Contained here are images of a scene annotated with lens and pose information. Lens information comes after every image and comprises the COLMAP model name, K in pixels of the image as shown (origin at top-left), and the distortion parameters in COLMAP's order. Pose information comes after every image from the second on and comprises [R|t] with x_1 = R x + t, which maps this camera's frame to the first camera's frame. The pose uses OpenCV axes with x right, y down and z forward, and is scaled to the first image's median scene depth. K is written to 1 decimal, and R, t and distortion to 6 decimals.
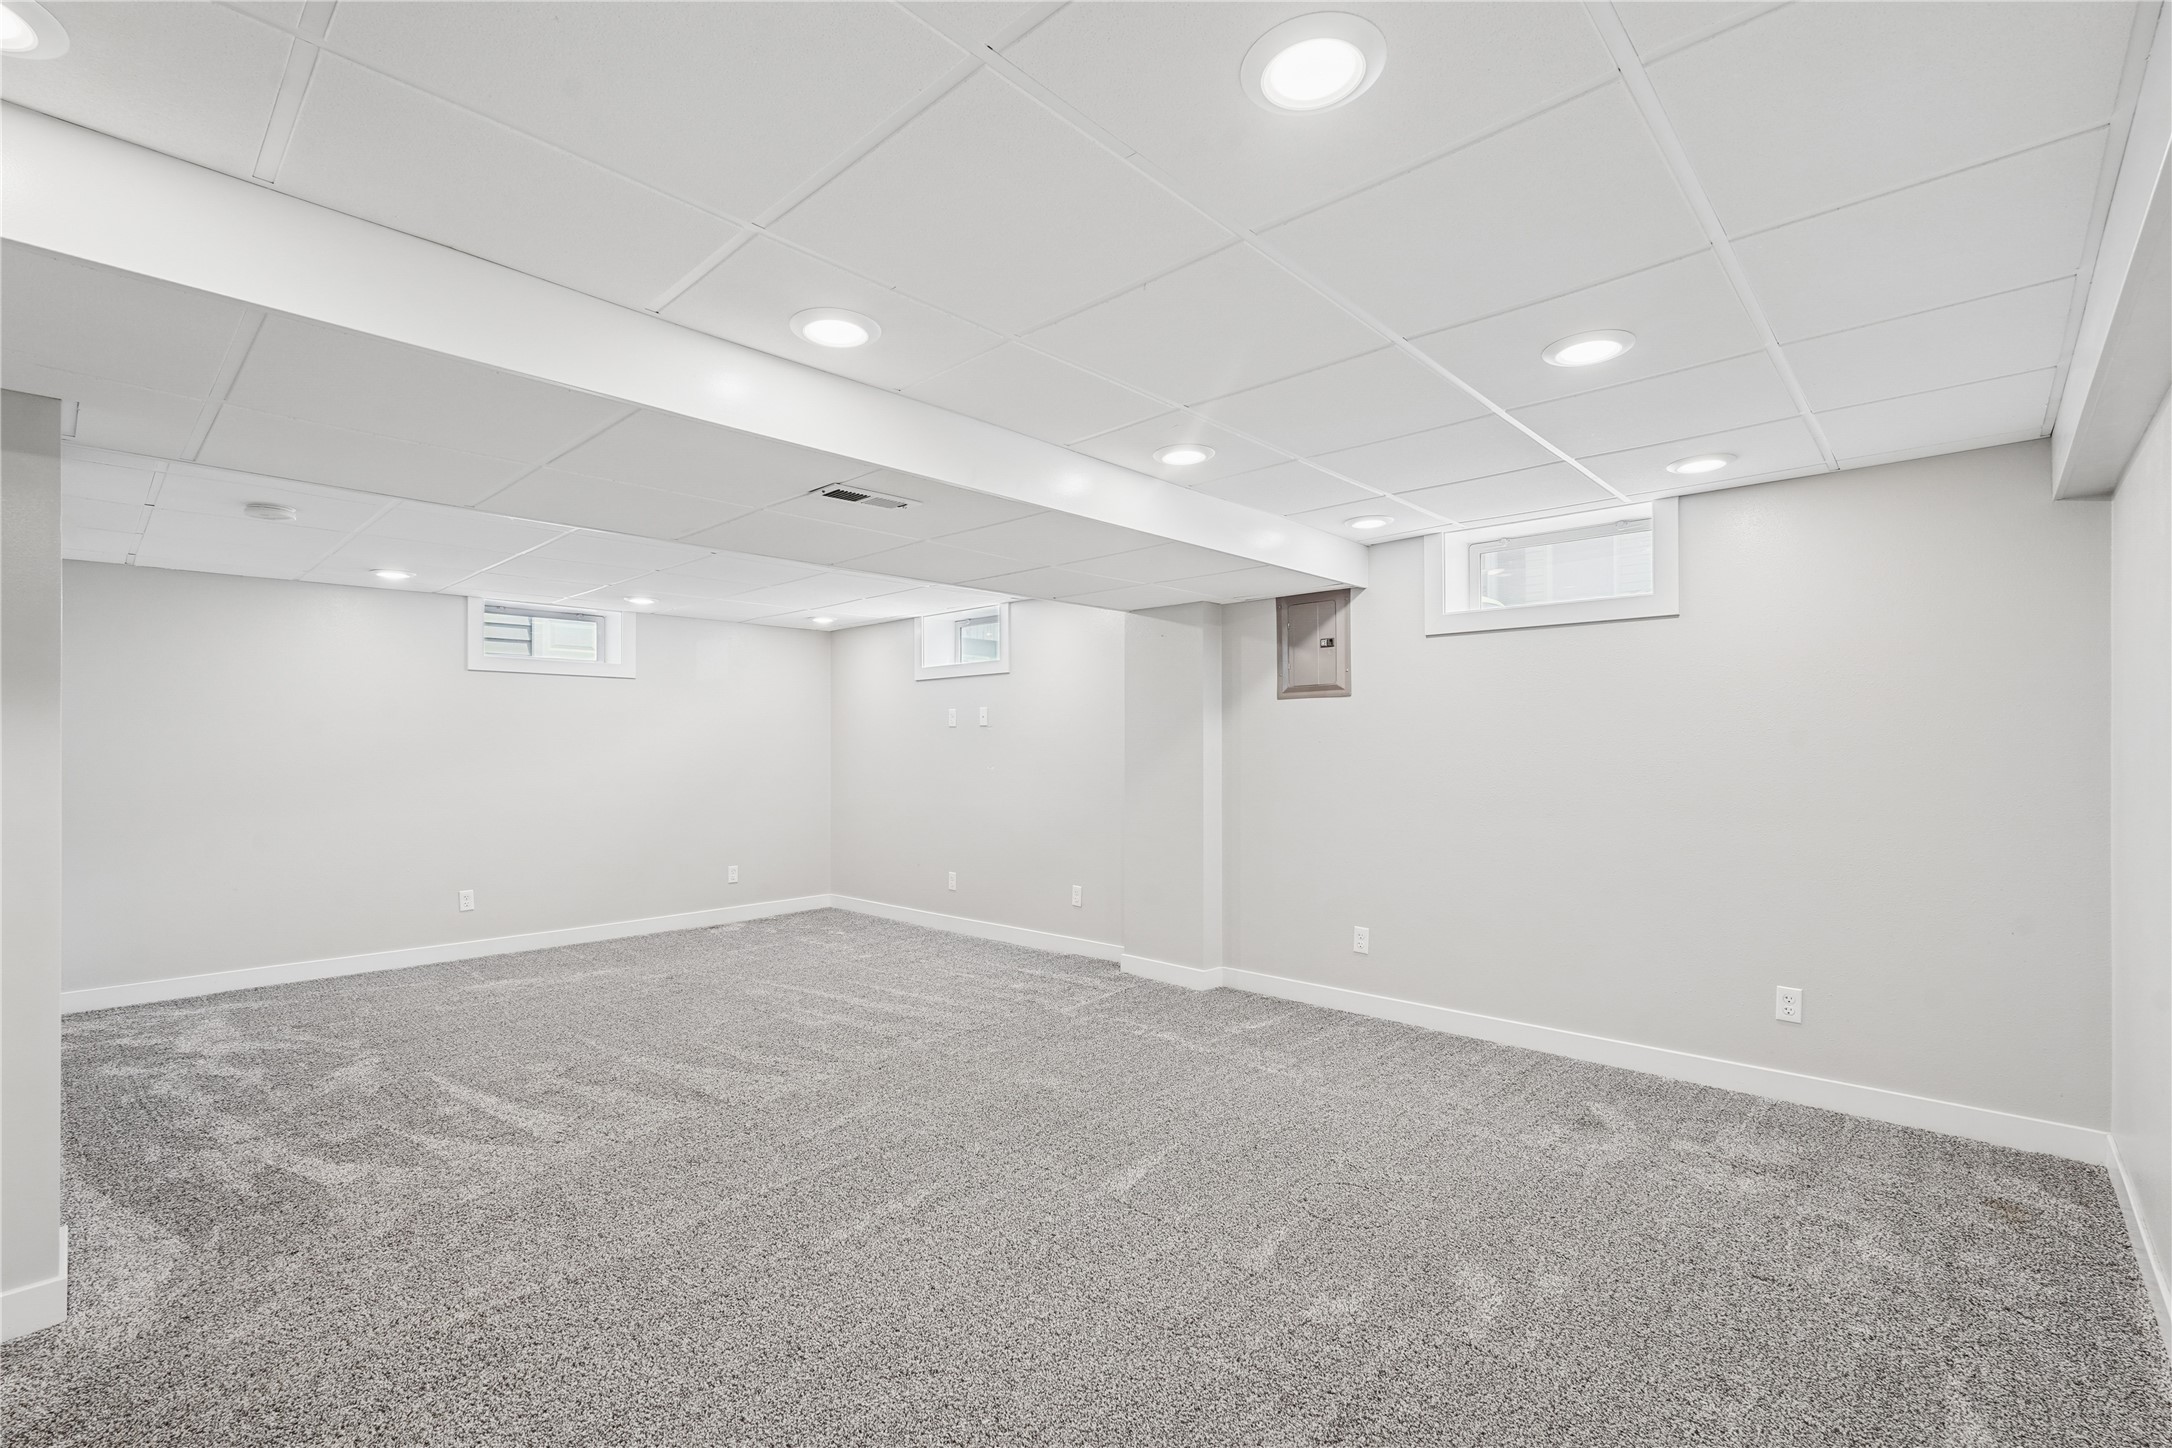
lens RADIAL K [[946.1, 0, 1080.4], [0, 946.1, 751.9], [0, 0, 1]] dist [0.000032, 0.000243]
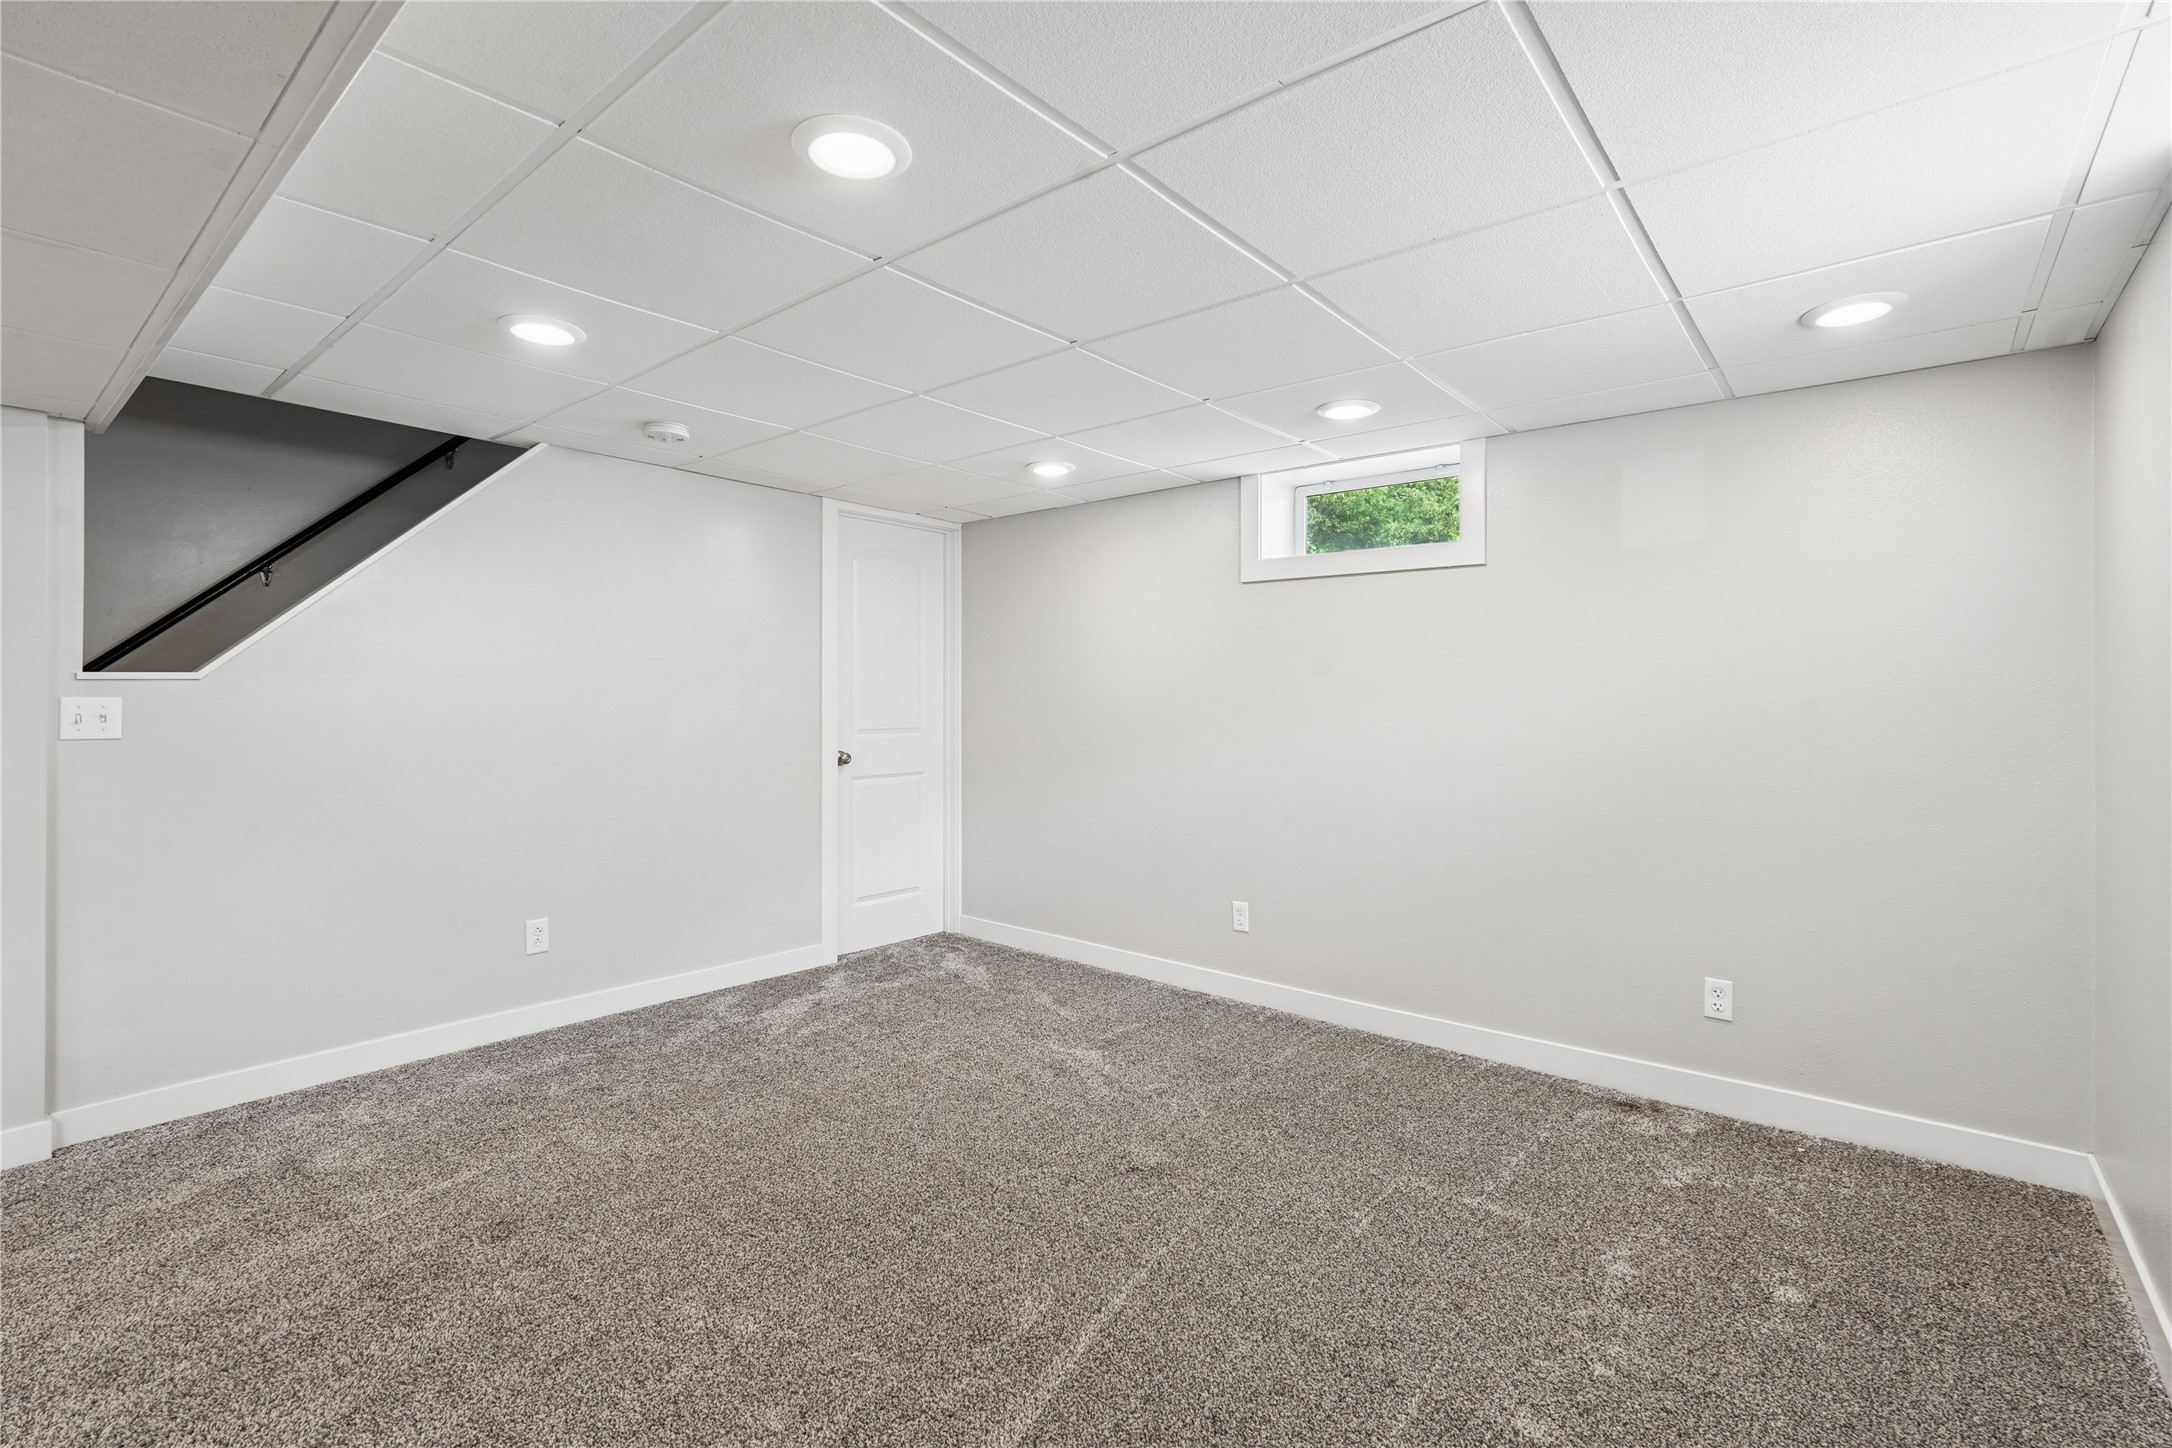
lens RADIAL K [[971.7, 0, 1089.9], [0, 971.7, 696.0], [0, 0, 1]] dist [-0.008085, 0.000620]
pose [[0.057351, -0.000348, -0.998354, 0.064574], [-0.001740, 0.999998, -0.000448, -0.003371], [0.998353, 0.001763, 0.057350, 0.994433]]
